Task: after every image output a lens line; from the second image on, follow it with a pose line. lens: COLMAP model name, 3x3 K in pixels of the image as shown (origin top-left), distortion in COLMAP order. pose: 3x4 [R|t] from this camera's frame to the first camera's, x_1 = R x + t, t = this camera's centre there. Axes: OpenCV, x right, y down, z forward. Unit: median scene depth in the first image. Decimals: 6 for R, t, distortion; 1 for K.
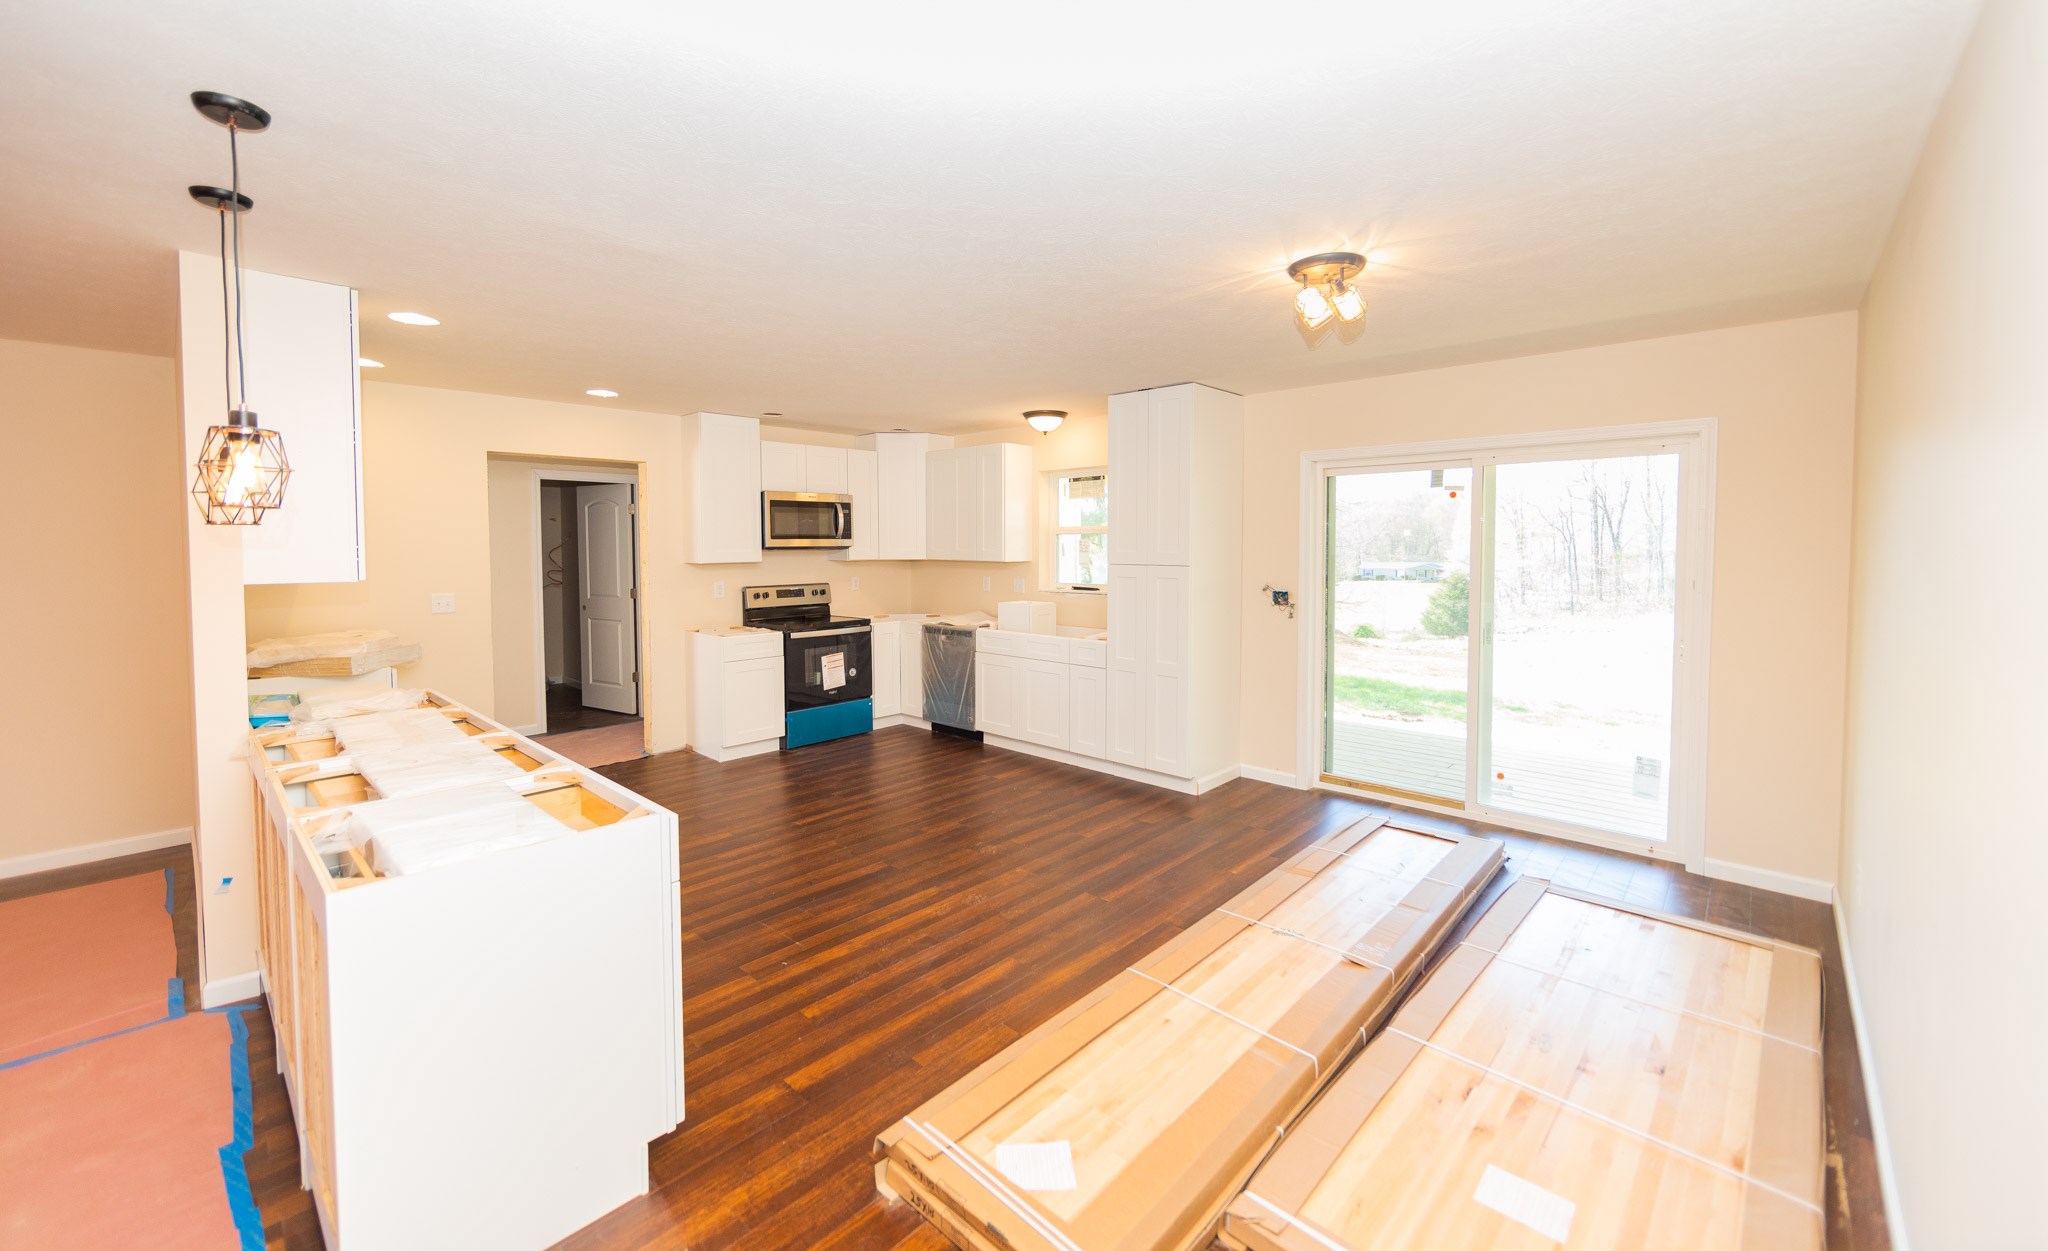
lens RADIAL K [[809.5, 0, 1027.7], [0, 809.5, 567.0], [0, 0, 1]] dist [0.001297, 0.000113]
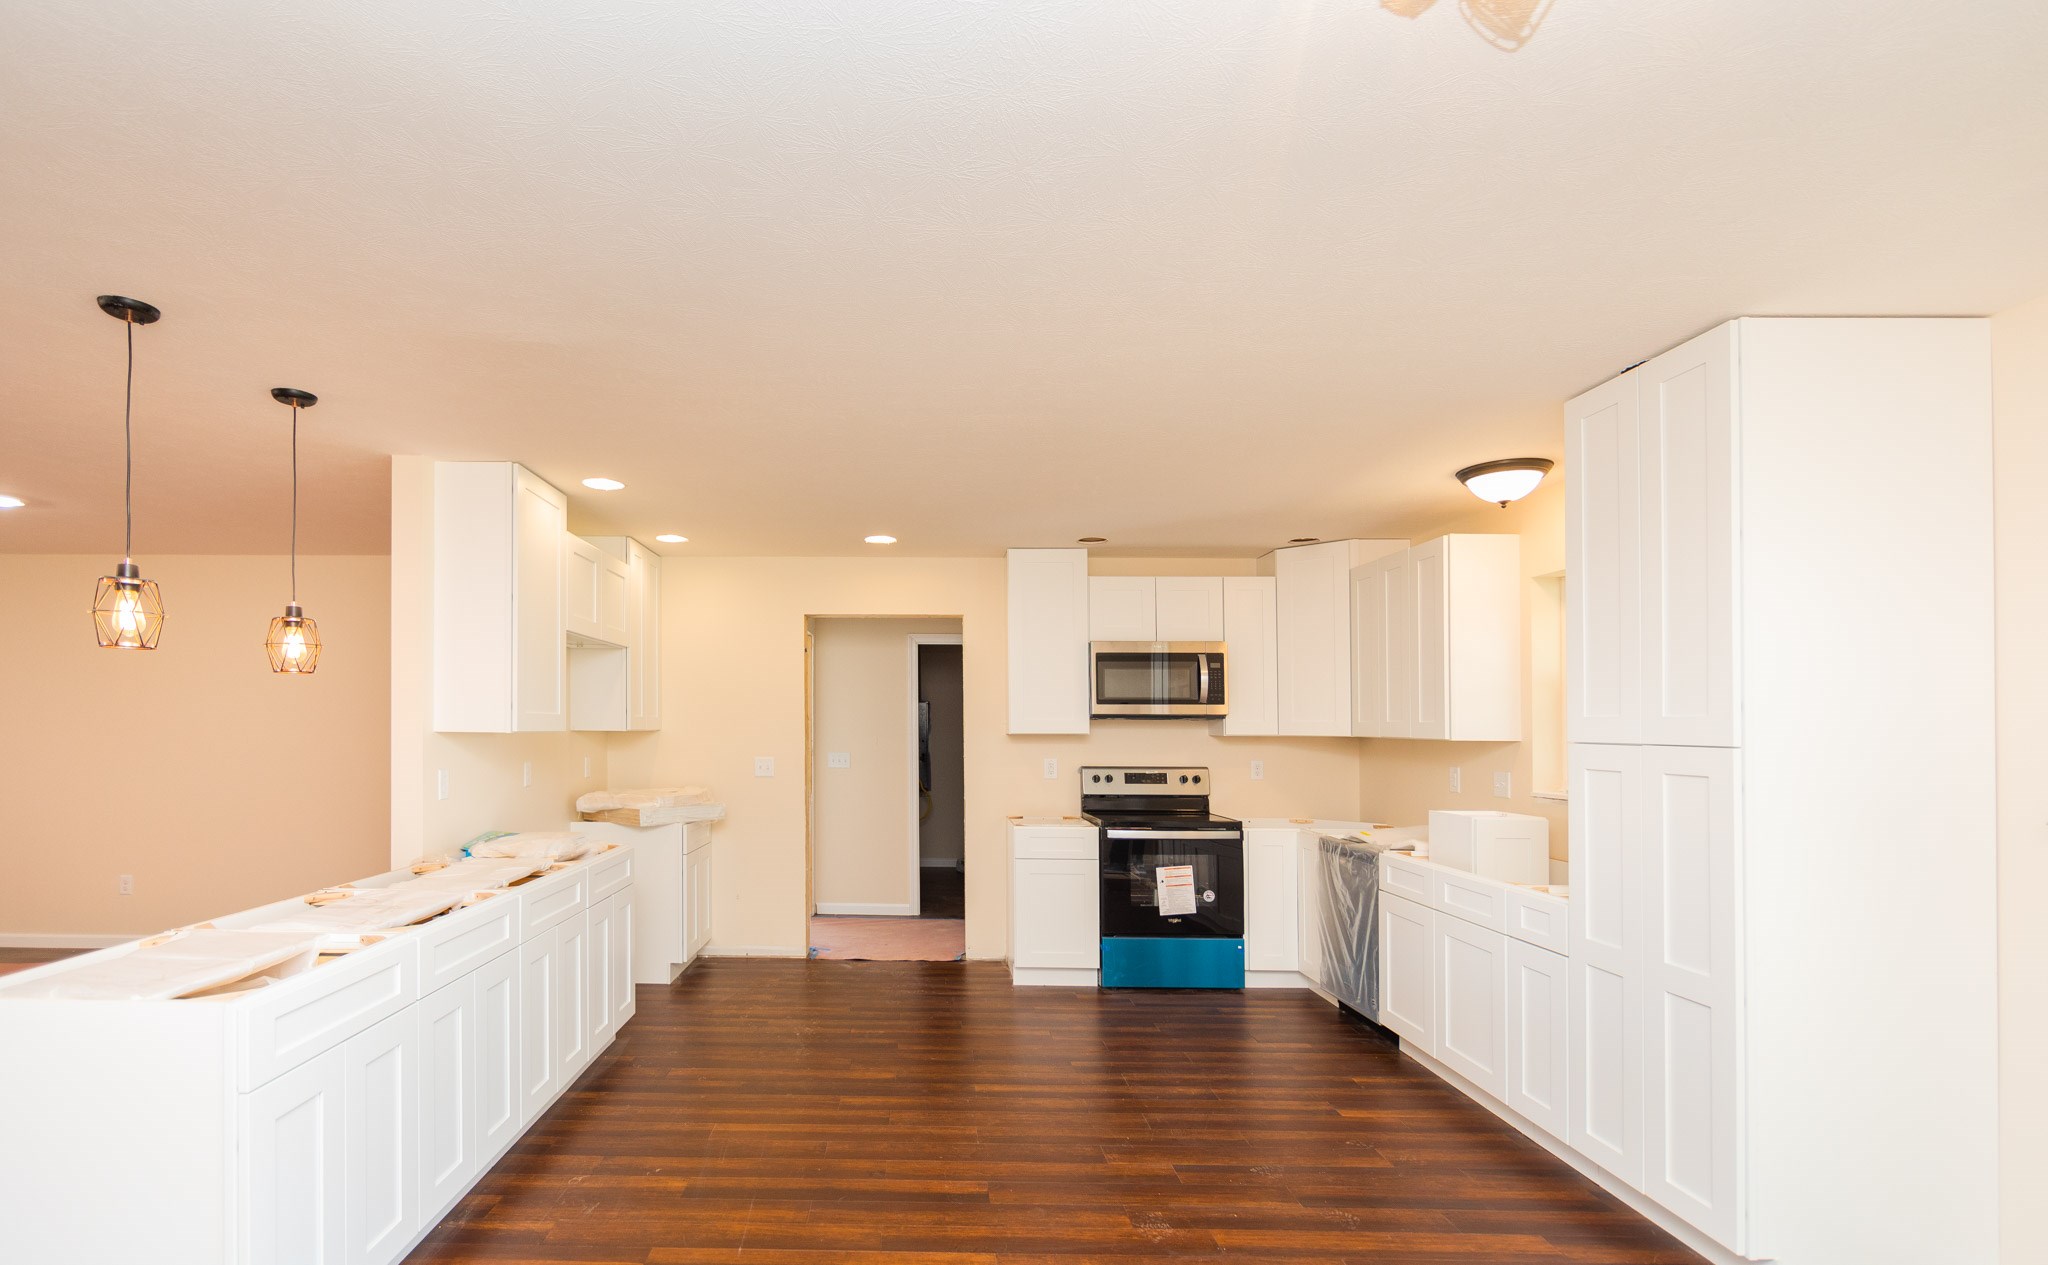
lens RADIAL K [[941.4, 0, 897.6], [0, 941.4, 714.2], [0, 0, 1]] dist [0.000536, -0.000153]
pose [[0.663785, -0.003298, -0.747916, 0.218169], [-0.030188, 0.999057, -0.031197, 0.008168], [0.747314, 0.043287, 0.663059, 0.273014]]
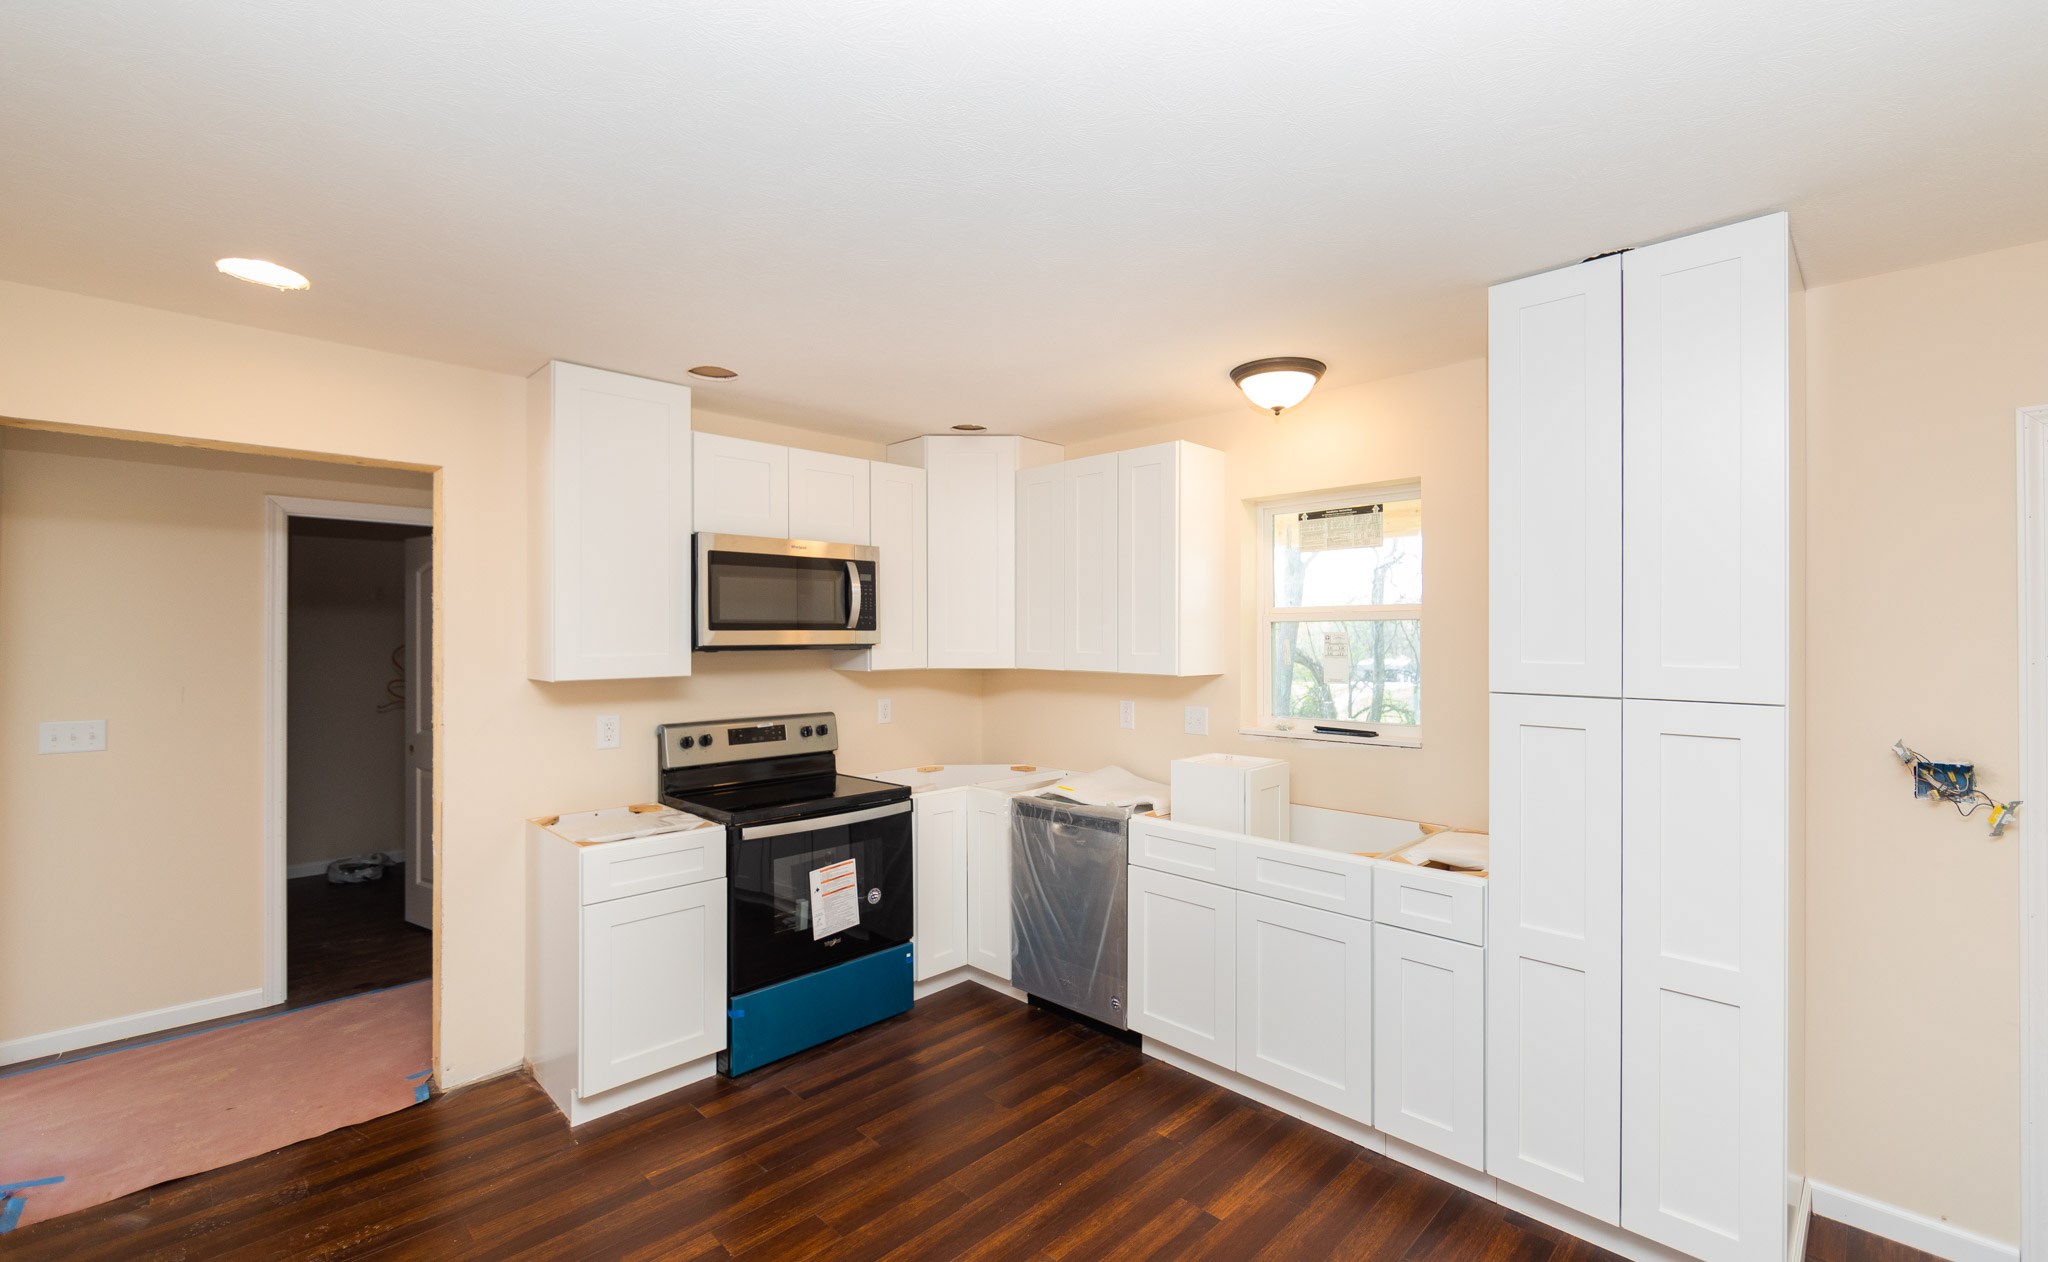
lens RADIAL K [[876.2, 0, 1068.1], [0, 876.2, 626.6], [0, 0, 1]] dist [-0.000472, -0.000227]
pose [[0.999895, 0.001755, -0.014363, -0.092706], [-0.002339, 0.999165, -0.040778, -0.015391], [0.014280, 0.040807, 0.999065, 0.473033]]
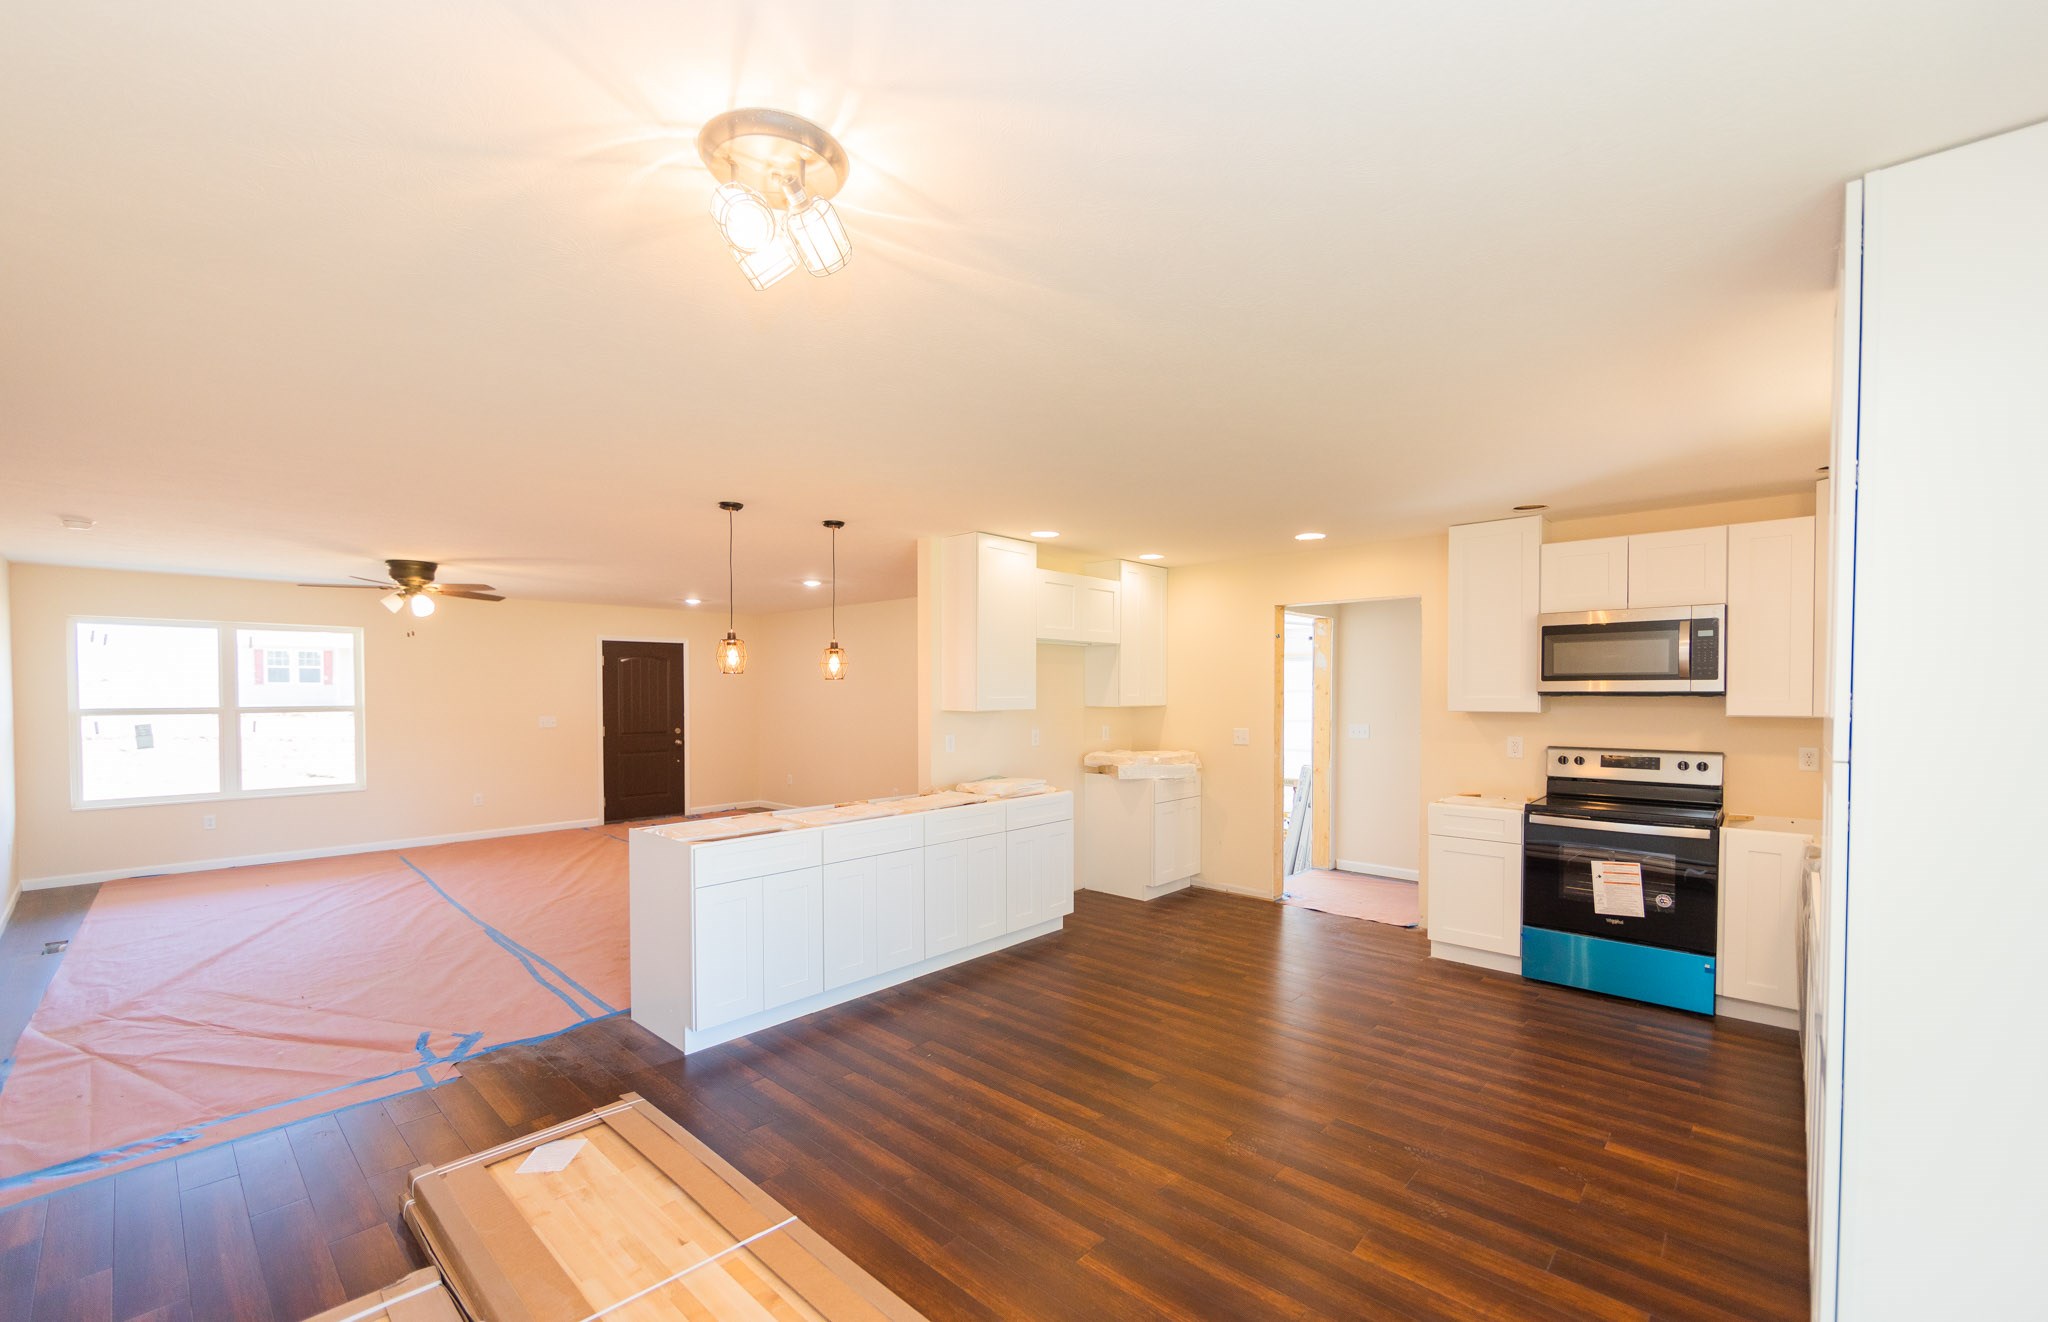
lens RADIAL K [[831.8, 0, 1015.0], [0, 831.8, 700.0], [0, 0, 1]] dist [-0.005955, 0.000343]
pose [[-0.007952, 0.017790, -0.999810, 0.419113], [-0.026740, 0.999480, 0.017997, -0.018441], [0.999611, 0.026878, -0.007472, 0.539443]]
